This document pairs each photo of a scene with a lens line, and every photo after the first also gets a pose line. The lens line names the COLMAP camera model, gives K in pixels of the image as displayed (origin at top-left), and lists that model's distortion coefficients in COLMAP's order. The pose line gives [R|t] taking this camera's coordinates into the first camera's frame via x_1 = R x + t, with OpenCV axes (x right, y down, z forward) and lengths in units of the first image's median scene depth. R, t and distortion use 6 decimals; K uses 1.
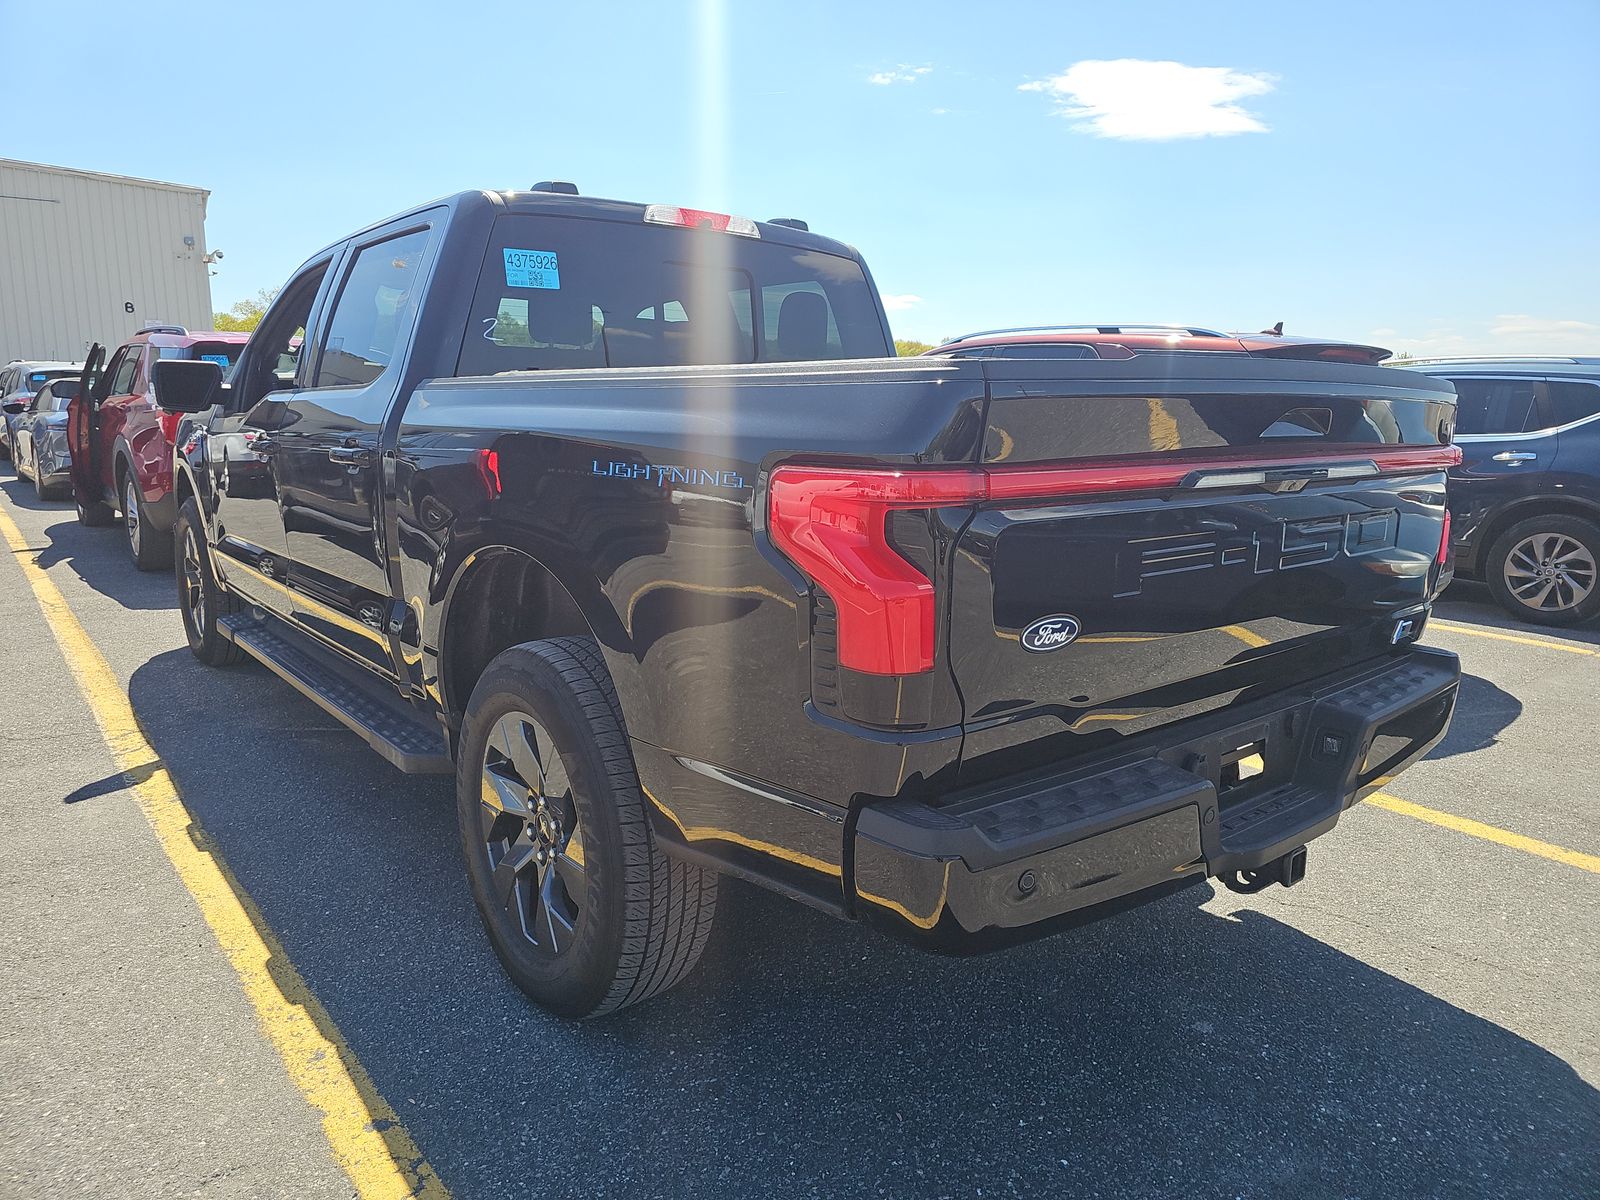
lens RADIAL K [[1054.4, 0, 808.2], [0, 1054.4, 611.4], [0, 0, 1]] dist [0.049903, -0.046515]
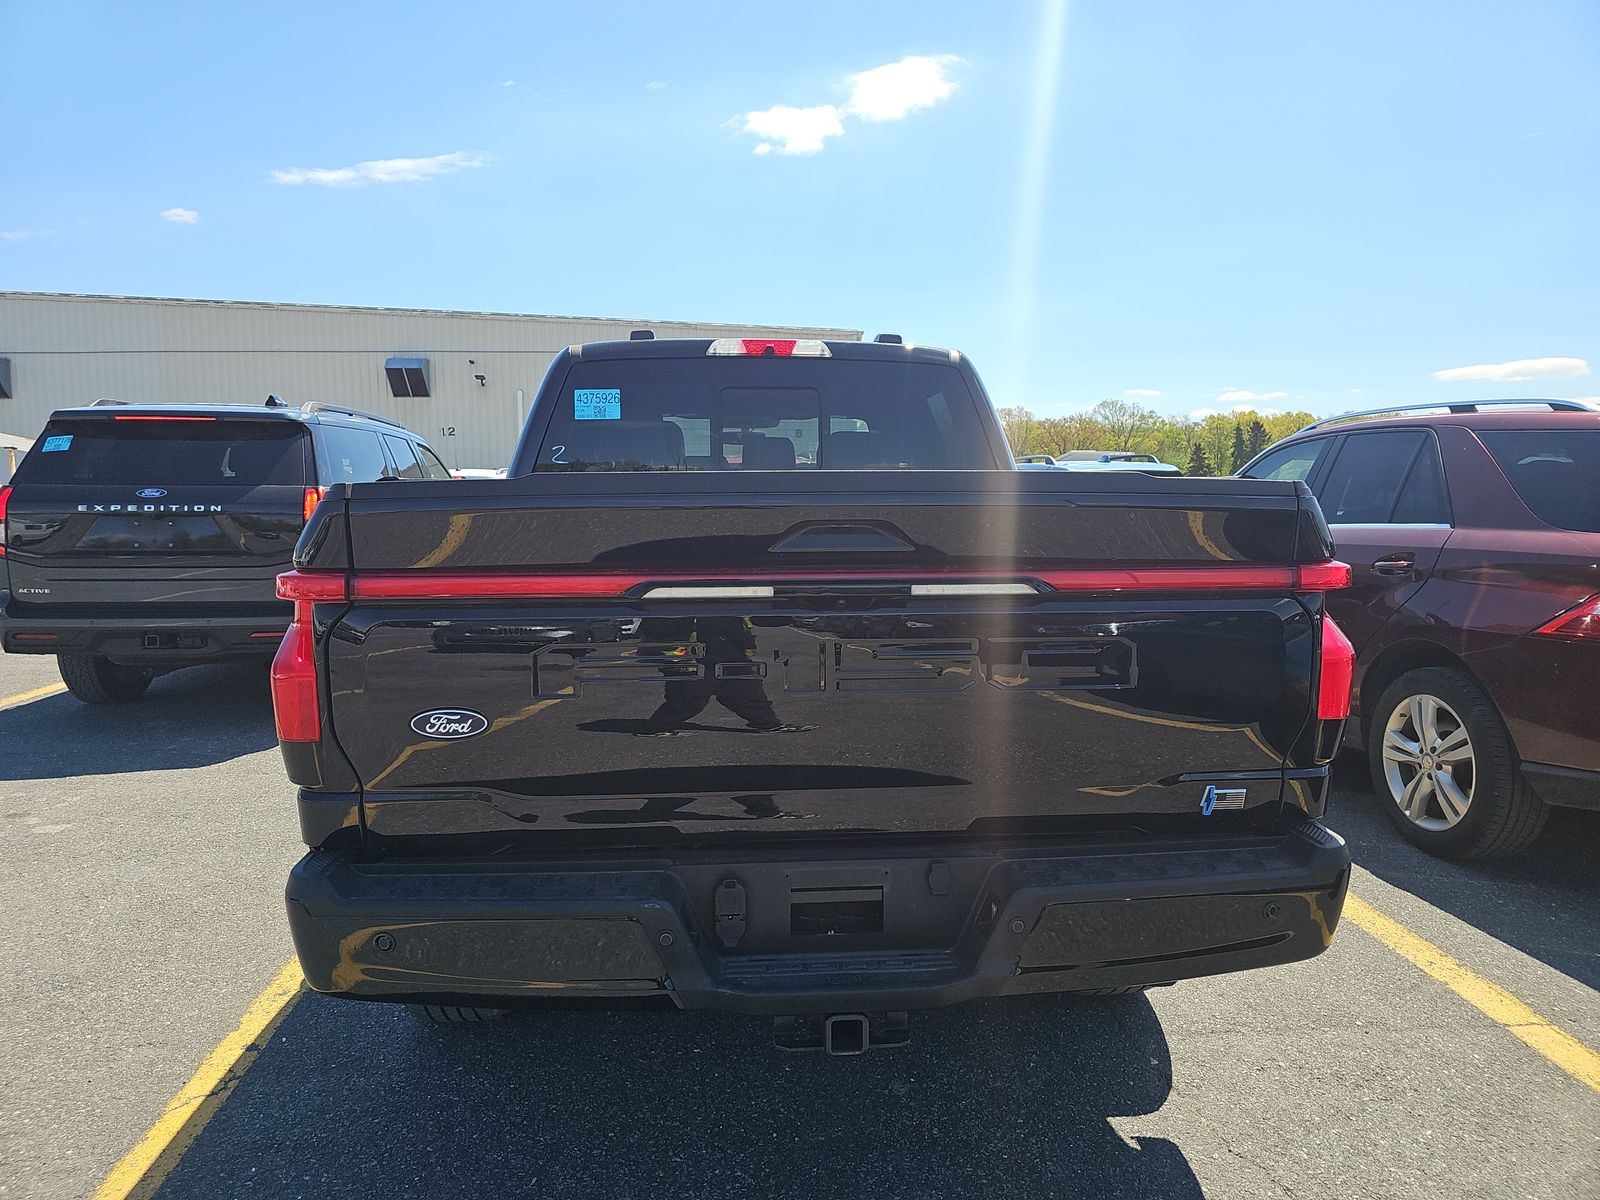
lens RADIAL K [[1059.3, 0, 800.0], [0, 1059.3, 600.0], [0, 0, 1]] dist [0.038530, -0.051830]
pose [[0.823695, 0.038179, -0.565747, 0.764911], [-0.094529, 0.993014, -0.070616, -0.041955], [0.559099, 0.111646, 0.821550, 0.183826]]
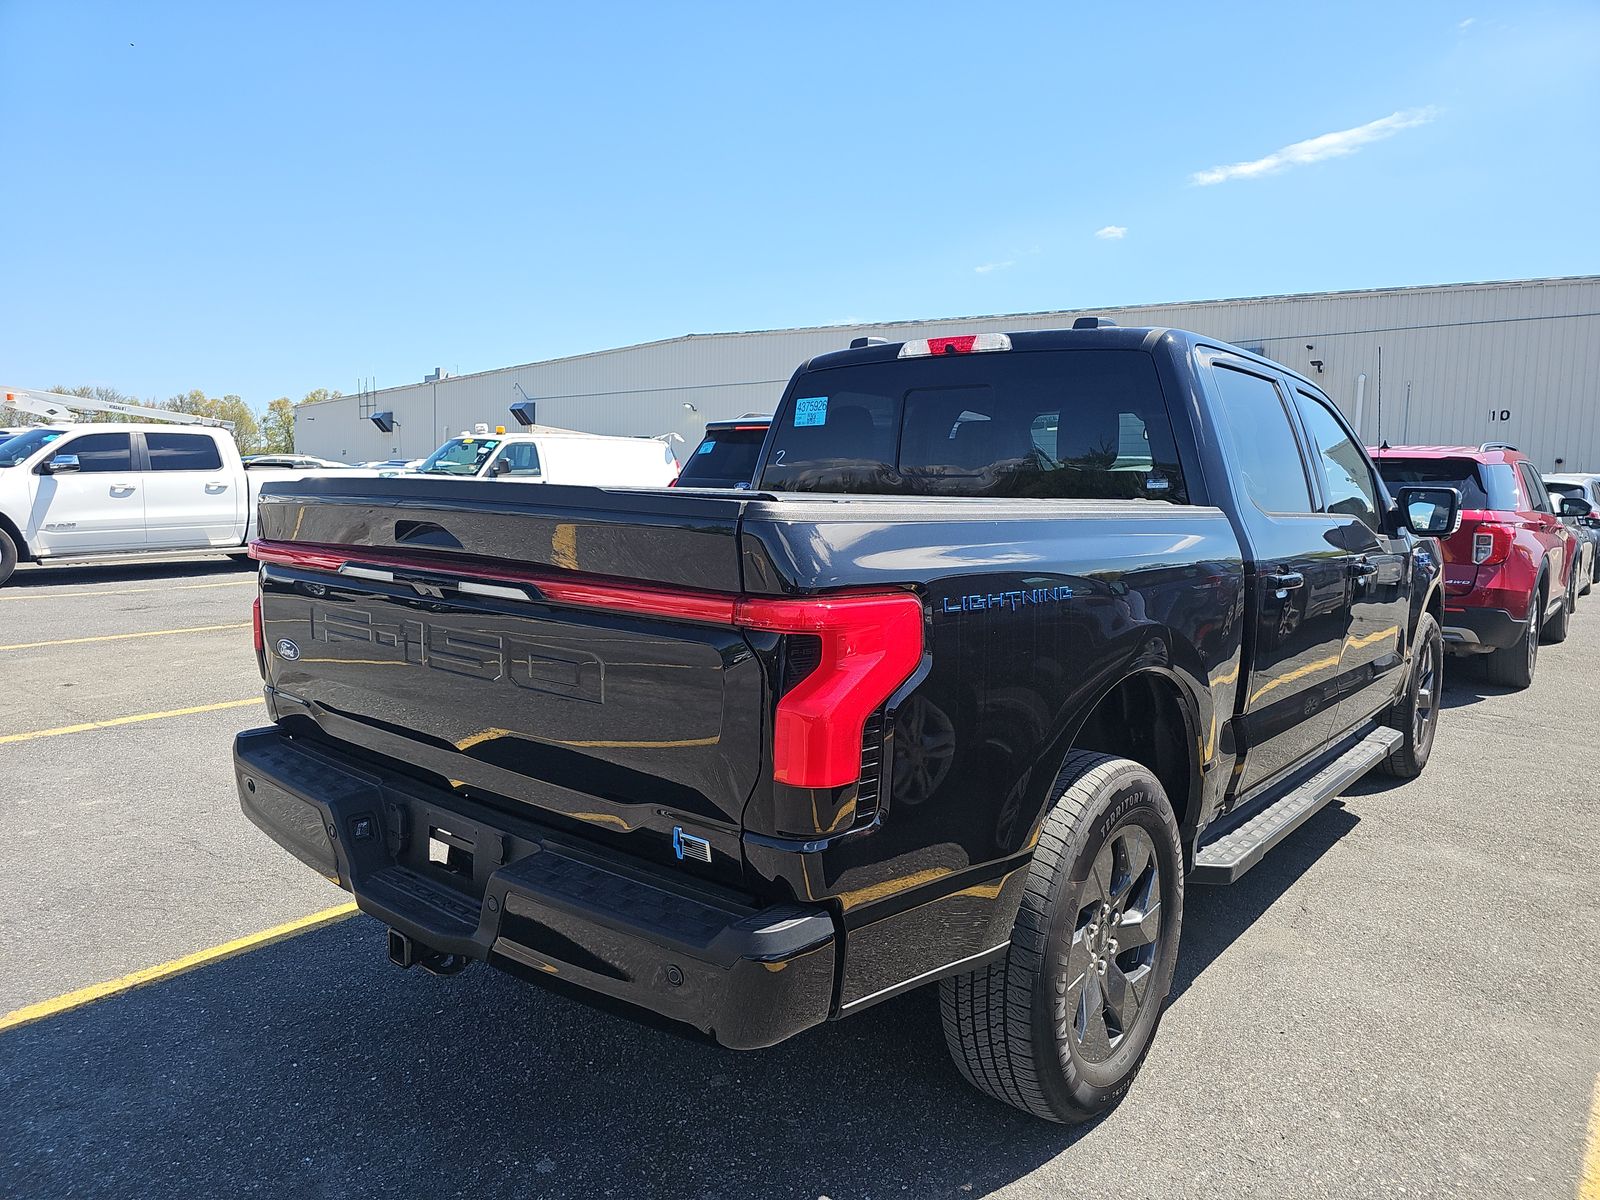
lens RADIAL K [[1049.7, 0, 809.9], [0, 1049.7, 612.8], [0, 0, 1]] dist [0.059300, -0.055266]
pose [[0.179789, 0.108898, -0.977659, 1.284882], [-0.202262, 0.976711, 0.071597, -0.205028], [0.962687, 0.184871, 0.197628, 0.949153]]
